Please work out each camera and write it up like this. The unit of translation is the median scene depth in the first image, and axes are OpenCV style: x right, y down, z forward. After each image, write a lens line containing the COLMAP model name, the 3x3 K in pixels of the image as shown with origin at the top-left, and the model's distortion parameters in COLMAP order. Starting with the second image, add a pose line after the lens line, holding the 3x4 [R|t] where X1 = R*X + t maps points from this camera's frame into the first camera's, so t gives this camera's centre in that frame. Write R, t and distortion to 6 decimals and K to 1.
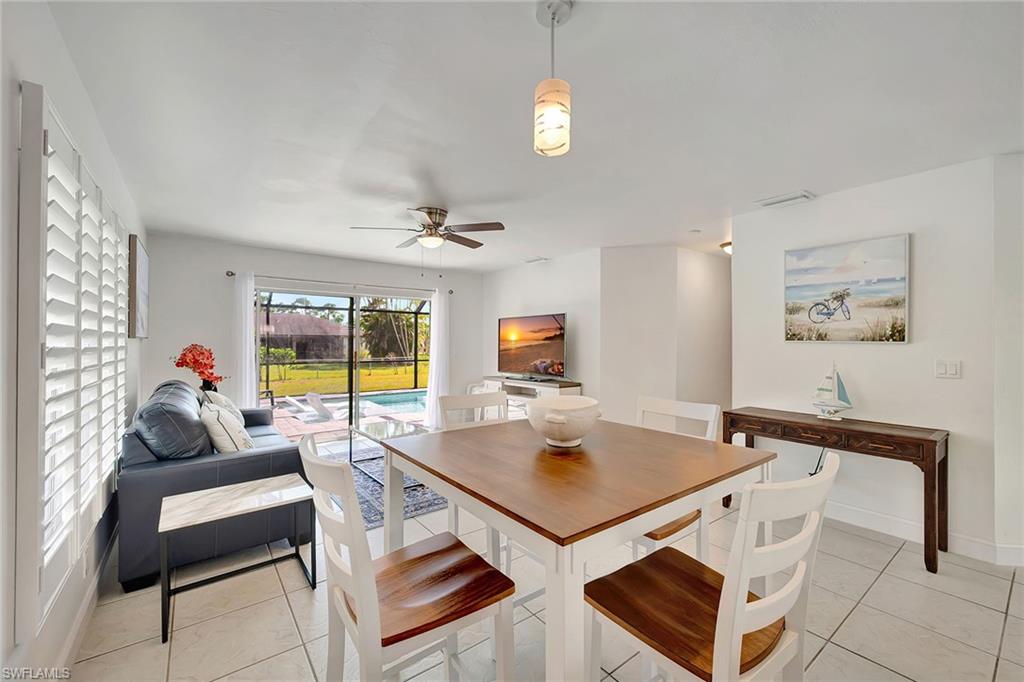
lens RADIAL K [[414.8, 0, 512.0], [0, 414.8, 341.0], [0, 0, 1]] dist [-0.000812, 0.000021]
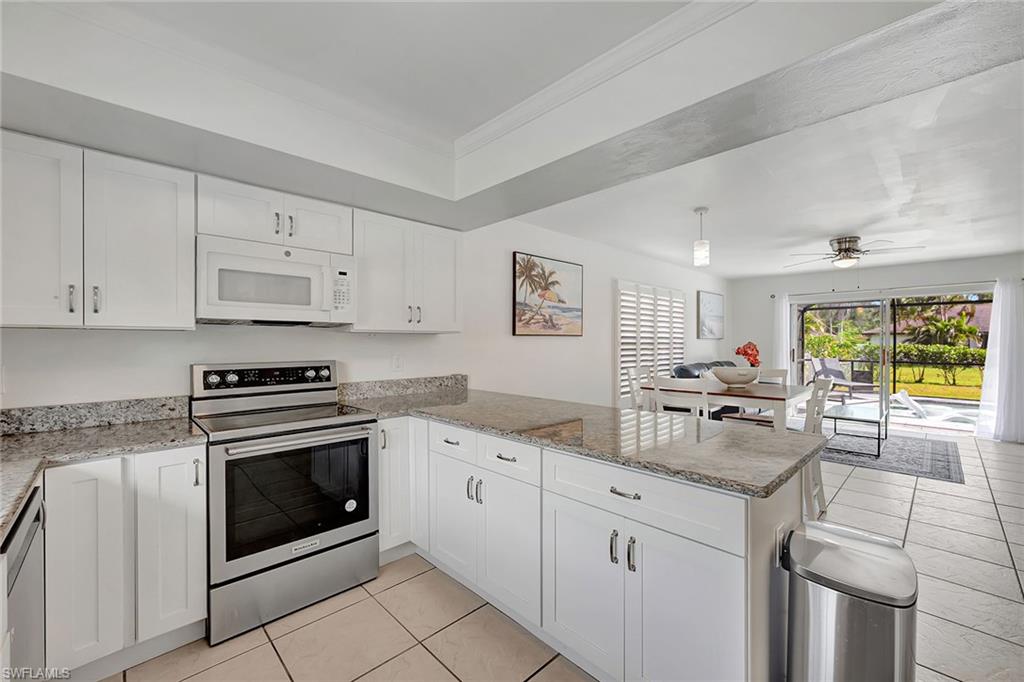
lens RADIAL K [[414.8, 0, 512.0], [0, 414.8, 341.0], [0, 0, 1]] dist [-0.000812, 0.000021]
pose [[0.113780, -0.001742, -0.993504, 0.585529], [0.003657, 0.999992, -0.001335, 0.002523], [0.993499, -0.003481, 0.113786, -0.108301]]
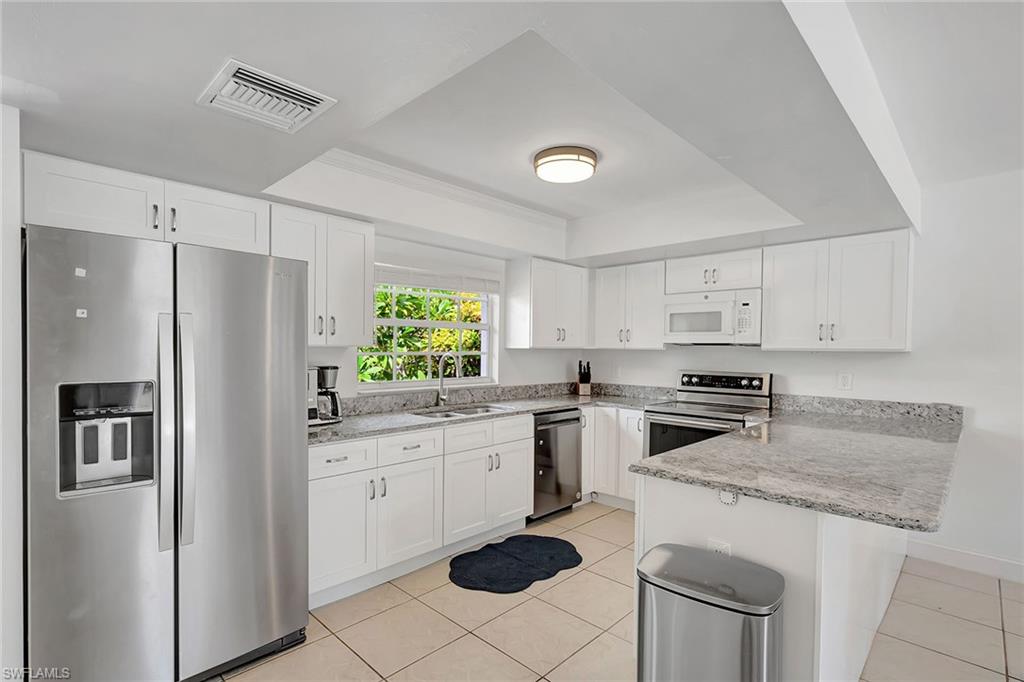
lens RADIAL K [[486.3, 0, 513.5], [0, 486.3, 357.1], [0, 0, 1]] dist [0.000134, -0.000009]
pose [[-0.988043, -0.008129, -0.153964, 0.541303], [-0.010770, 0.999809, 0.016324, -0.005880], [0.153802, 0.017787, -0.987942, 0.321944]]
